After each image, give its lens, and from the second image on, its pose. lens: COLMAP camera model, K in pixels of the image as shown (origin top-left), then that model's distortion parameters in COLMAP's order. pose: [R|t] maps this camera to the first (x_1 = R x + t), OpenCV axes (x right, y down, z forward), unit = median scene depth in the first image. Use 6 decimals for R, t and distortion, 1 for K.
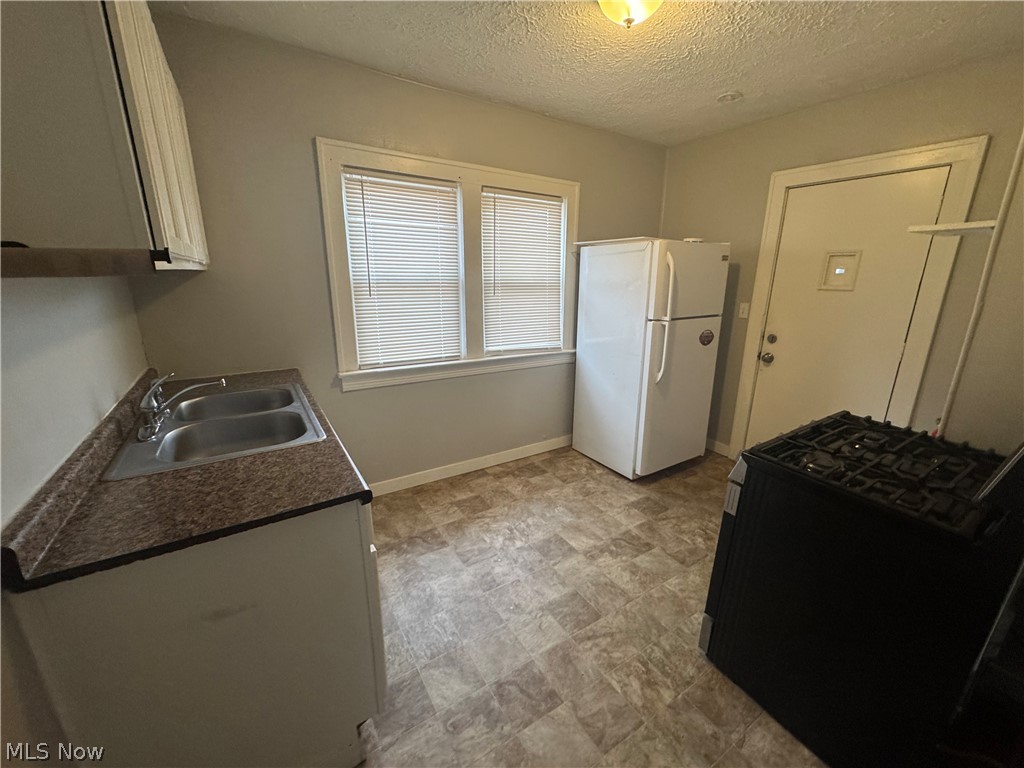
lens RADIAL K [[414.5, 0, 520.7], [0, 414.5, 354.5], [0, 0, 1]] dist [-0.000415, -0.000137]
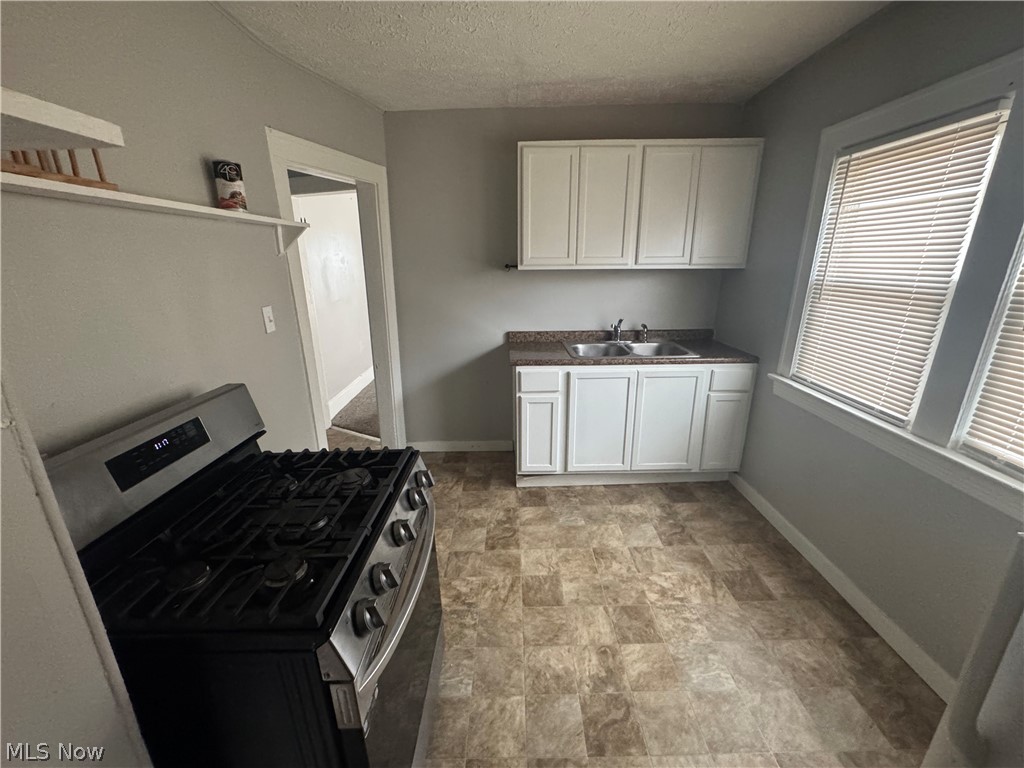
lens RADIAL K [[414.5, 0, 509.2], [0, 414.5, 382.6], [0, 0, 1]] dist [-0.000415, -0.000137]
pose [[-0.552332, 0.225651, -0.802503, 0.953033], [-0.163892, 0.914486, 0.369940, -0.267660], [0.817355, 0.335854, -0.468117, 1.308530]]
